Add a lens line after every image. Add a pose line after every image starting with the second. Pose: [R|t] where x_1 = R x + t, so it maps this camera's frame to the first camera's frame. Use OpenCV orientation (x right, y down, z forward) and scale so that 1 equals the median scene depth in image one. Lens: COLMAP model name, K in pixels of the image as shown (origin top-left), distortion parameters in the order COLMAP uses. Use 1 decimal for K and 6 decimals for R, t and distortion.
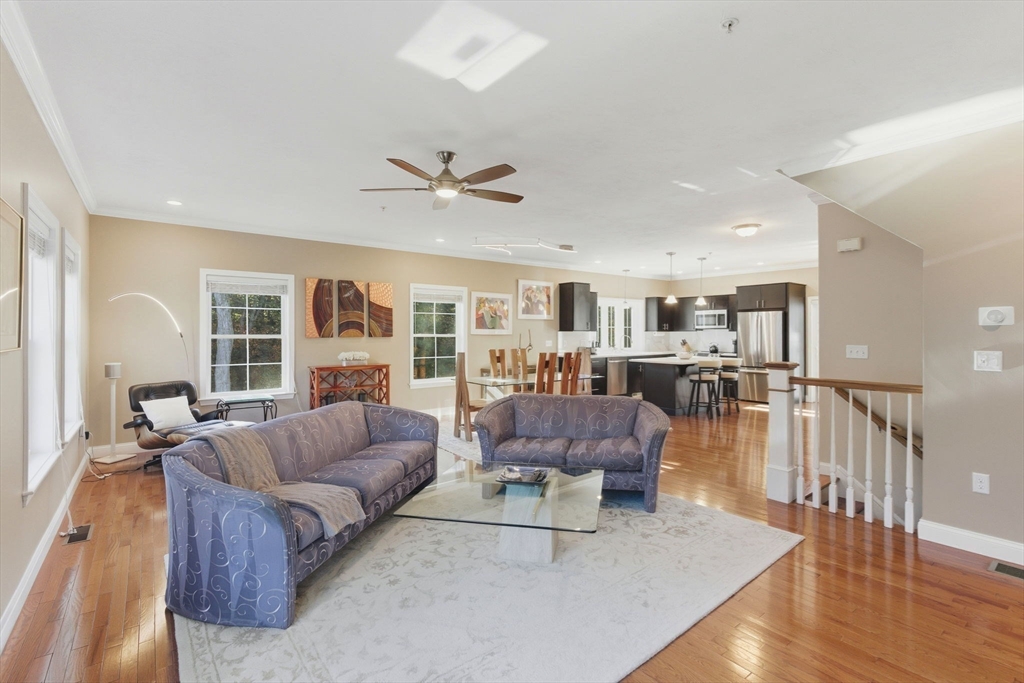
lens RADIAL K [[468.0, 0, 512.0], [0, 468.0, 333.1], [0, 0, 1]] dist [-0.003508, 0.003900]
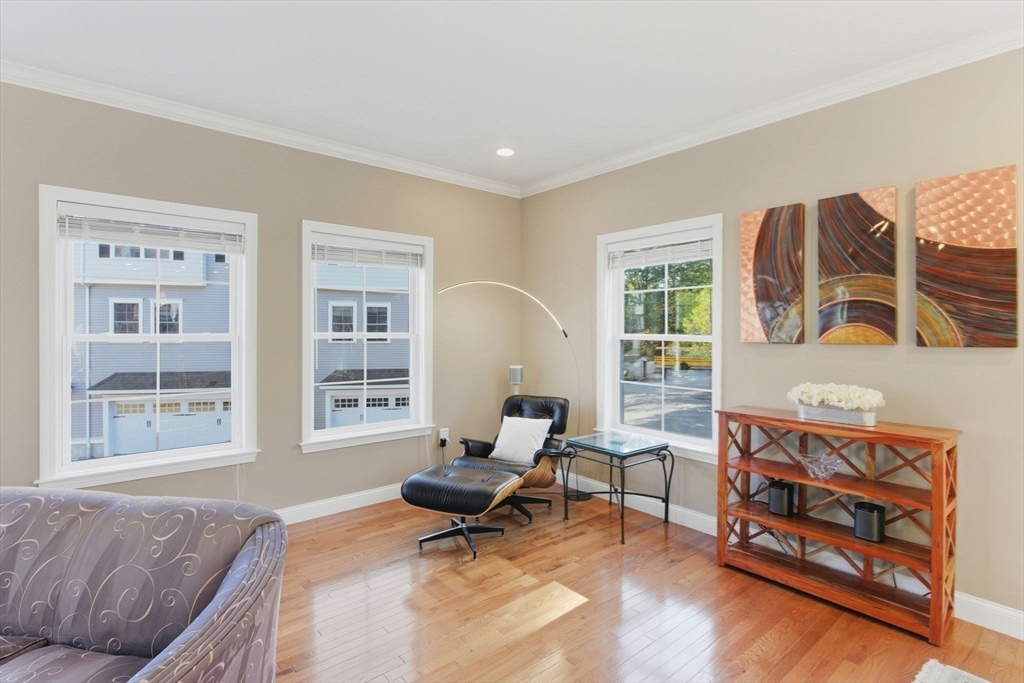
lens RADIAL K [[503.0, 0, 514.8], [0, 503.0, 333.5], [0, 0, 1]] dist [-0.000073, 0.000426]
pose [[0.035192, 0.006254, -0.999361, 0.044663], [-0.007455, 0.999954, 0.005995, -0.000513], [0.999353, 0.007239, 0.035237, 0.708083]]
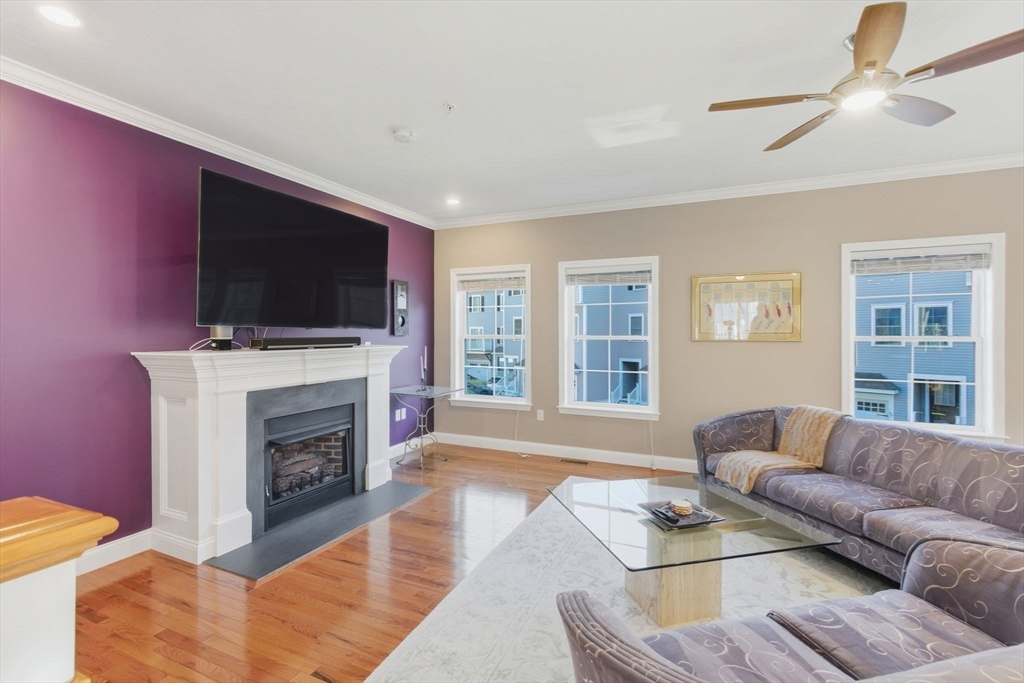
lens RADIAL K [[468.0, 0, 518.0], [0, 468.0, 334.3], [0, 0, 1]] dist [-0.003508, 0.003900]
pose [[-0.882613, 0.002674, -0.470092, 0.281262], [0.000719, 0.999990, 0.004339, -0.000169], [0.470099, 0.003492, -0.882607, 0.683257]]
